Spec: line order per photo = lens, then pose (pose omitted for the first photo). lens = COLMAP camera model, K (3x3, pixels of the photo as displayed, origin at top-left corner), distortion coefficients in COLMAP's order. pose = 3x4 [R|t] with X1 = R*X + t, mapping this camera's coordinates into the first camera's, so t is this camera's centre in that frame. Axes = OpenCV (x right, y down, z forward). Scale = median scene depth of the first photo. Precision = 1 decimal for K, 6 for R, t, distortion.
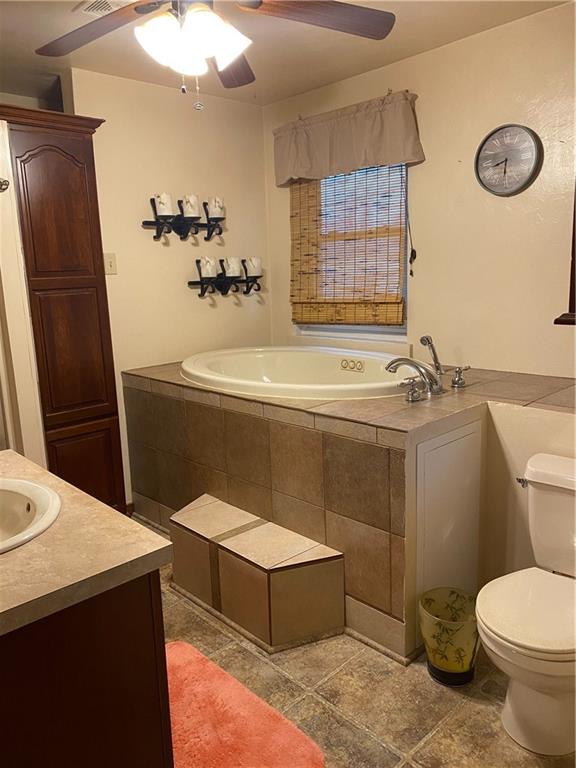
lens RADIAL K [[588.2, 0, 284.2], [0, 588.2, 377.5], [0, 0, 1]] dist [0.058426, -0.063427]
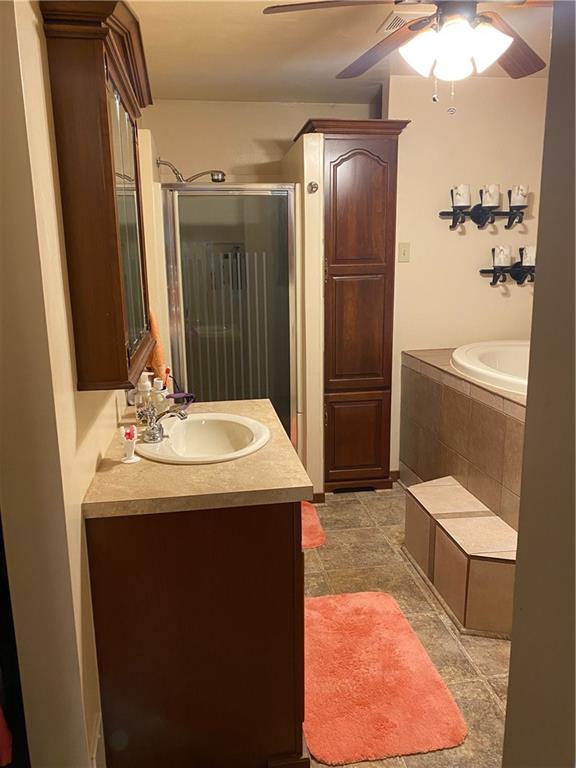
lens RADIAL K [[588.2, 0, 284.2], [0, 588.2, 377.5], [0, 0, 1]] dist [0.058426, -0.063427]
pose [[0.822307, 0.137852, -0.552095, 0.176194], [-0.119487, 0.990412, 0.069327, -0.012420], [0.556359, 0.008960, 0.830894, -0.035378]]
